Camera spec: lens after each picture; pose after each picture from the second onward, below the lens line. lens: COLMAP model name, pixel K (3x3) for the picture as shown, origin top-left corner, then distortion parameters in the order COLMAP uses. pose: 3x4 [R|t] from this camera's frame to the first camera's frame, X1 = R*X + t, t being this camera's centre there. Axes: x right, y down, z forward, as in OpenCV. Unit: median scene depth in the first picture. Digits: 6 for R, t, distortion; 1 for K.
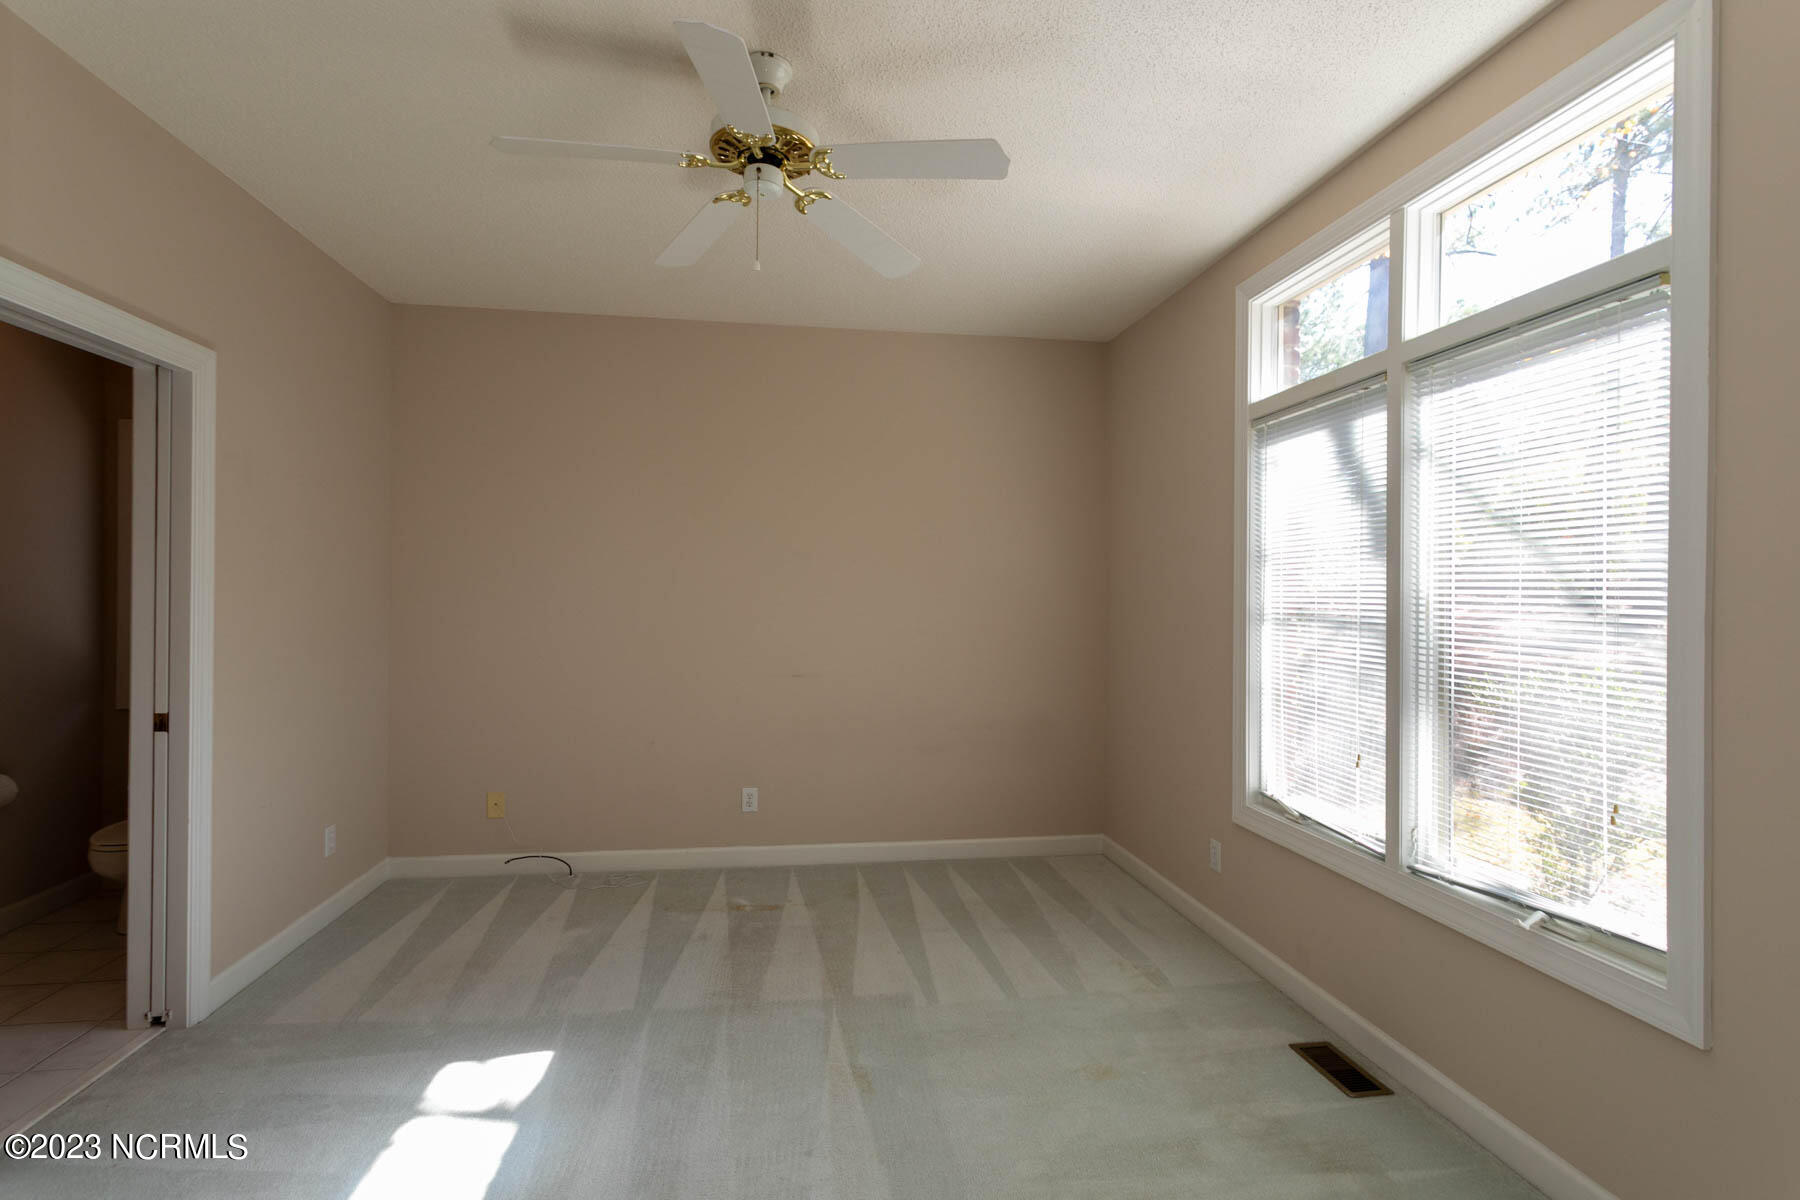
lens RADIAL K [[848.4, 0, 902.8], [0, 848.4, 588.3], [0, 0, 1]] dist [0.000332, 0.001291]
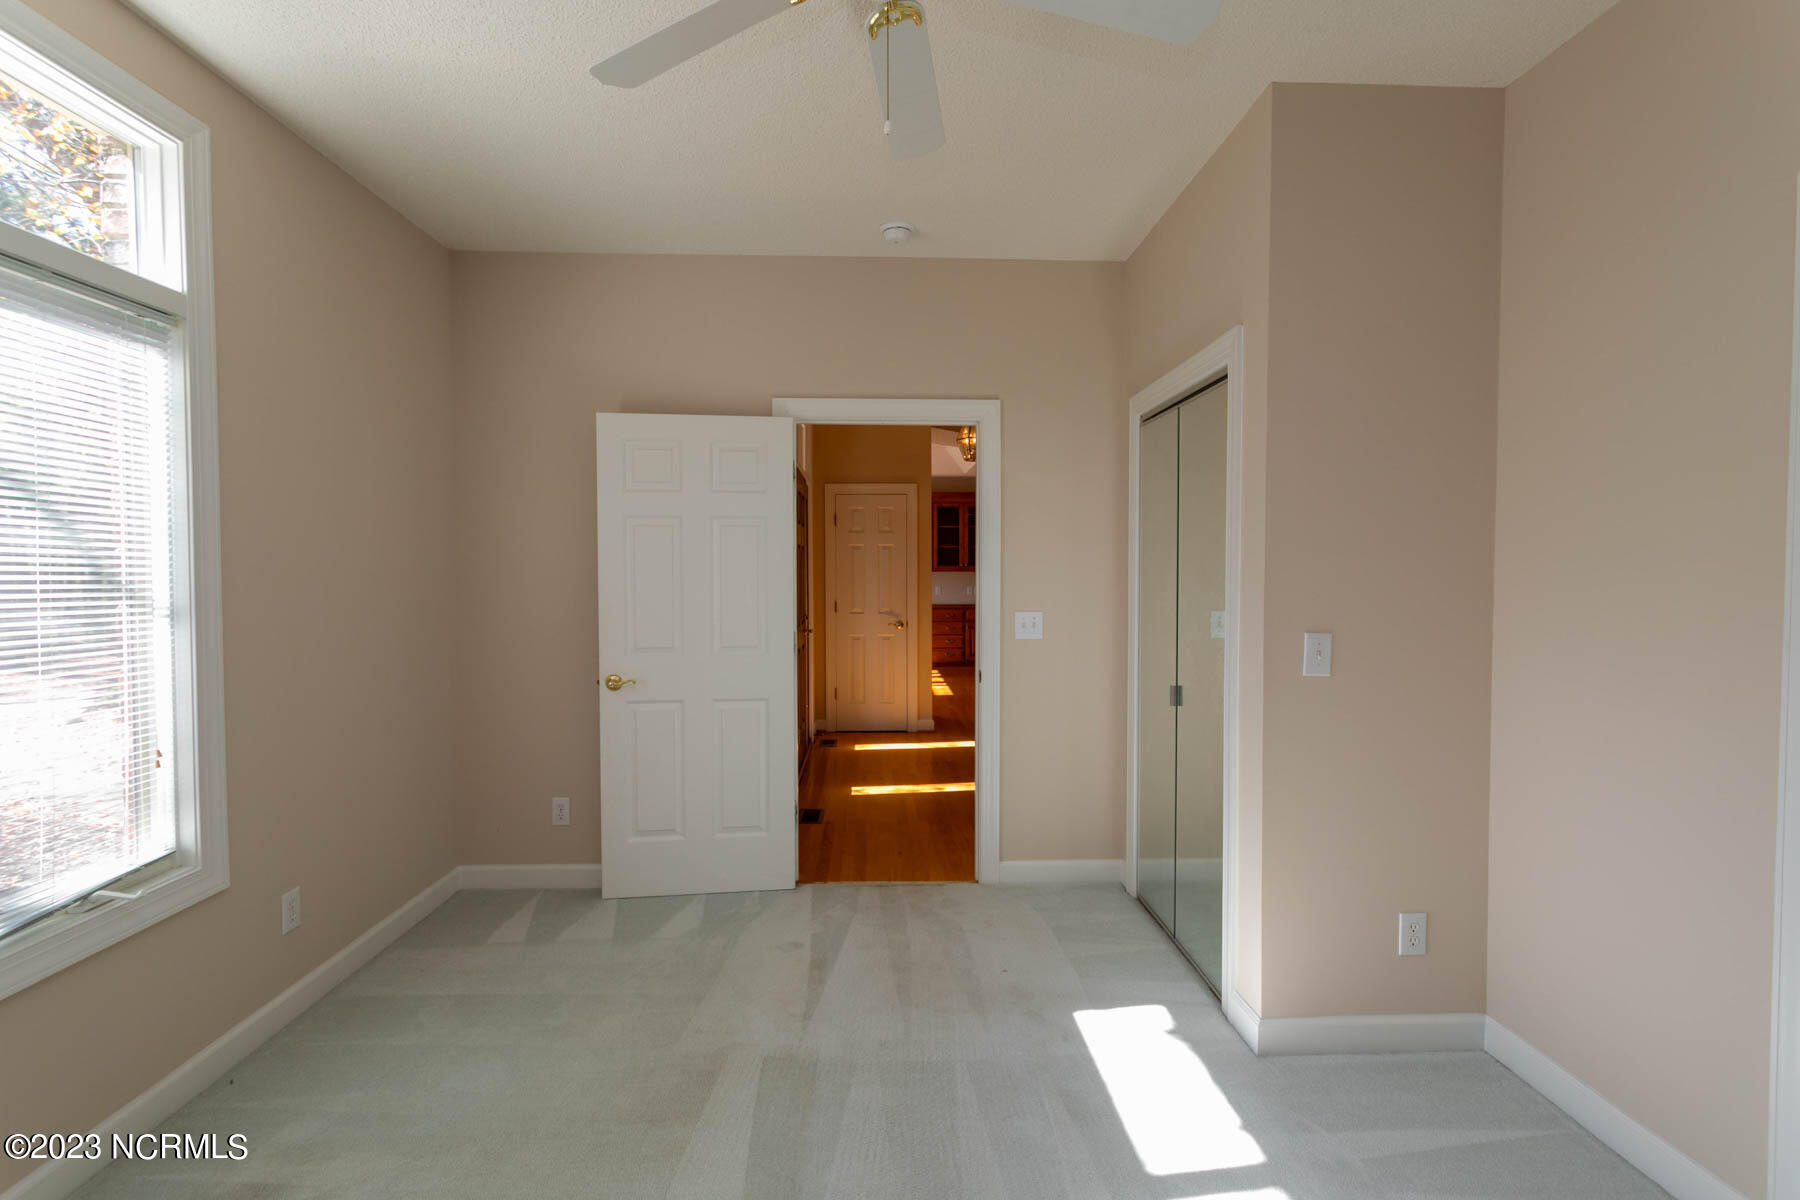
lens RADIAL K [[848.4, 0, 898.4], [0, 848.4, 599.3], [0, 0, 1]] dist [0.000332, 0.001291]
pose [[-0.991484, -0.006701, 0.130053, -0.317874], [-0.003360, 0.999659, 0.025889, 0.012835], [-0.130182, 0.025232, -0.991169, 1.948712]]
